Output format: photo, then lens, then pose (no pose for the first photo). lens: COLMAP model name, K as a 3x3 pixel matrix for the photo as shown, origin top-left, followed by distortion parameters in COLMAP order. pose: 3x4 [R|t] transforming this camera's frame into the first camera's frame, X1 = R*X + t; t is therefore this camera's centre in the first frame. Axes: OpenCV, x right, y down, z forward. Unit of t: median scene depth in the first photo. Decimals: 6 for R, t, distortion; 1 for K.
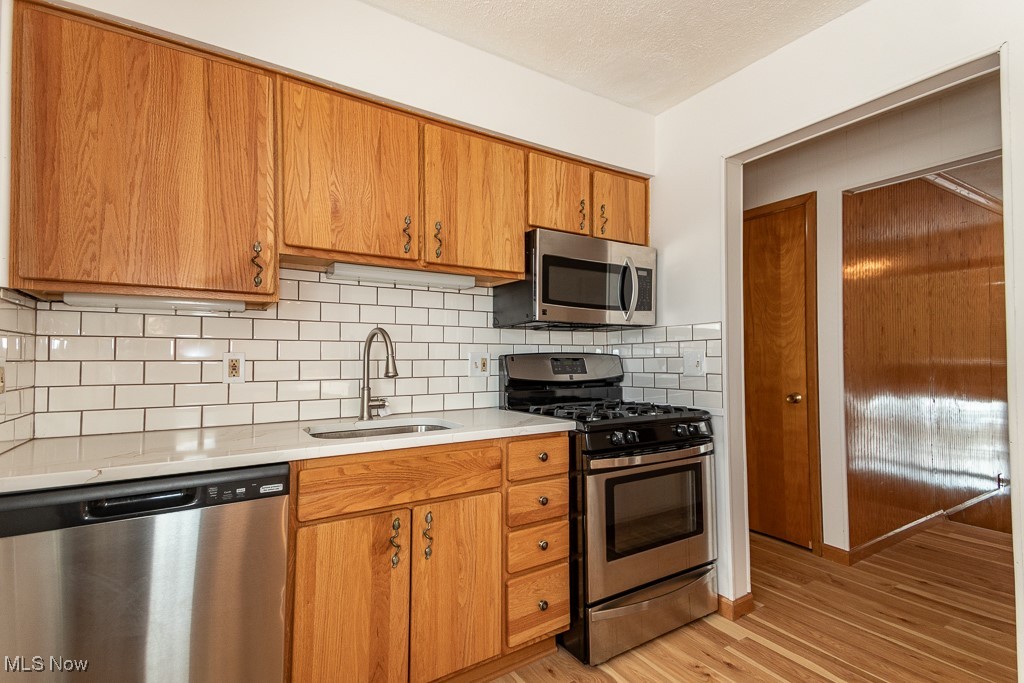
lens RADIAL K [[476.8, 0, 516.8], [0, 476.8, 353.4], [0, 0, 1]] dist [0.083356, -0.039410]
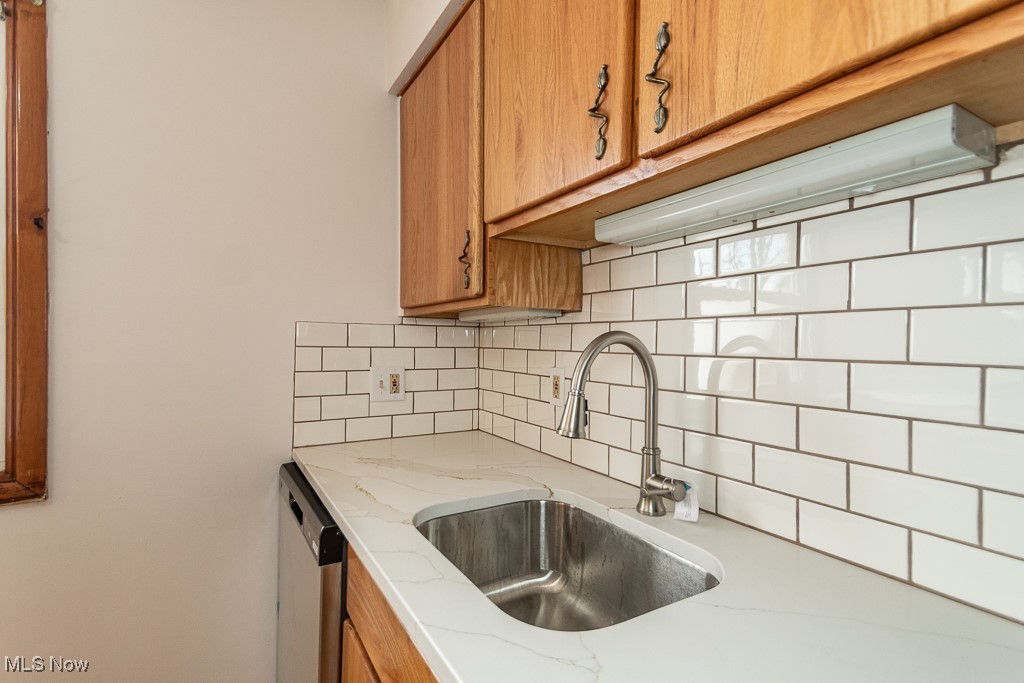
lens RADIAL K [[476.8, 0, 516.8], [0, 476.8, 353.4], [0, 0, 1]] dist [0.083356, -0.039410]
pose [[-0.014140, 0.020683, -0.999686, 0.216760], [-0.009550, 0.999738, 0.020819, -0.041916], [0.999854, 0.009841, -0.013938, 0.951753]]
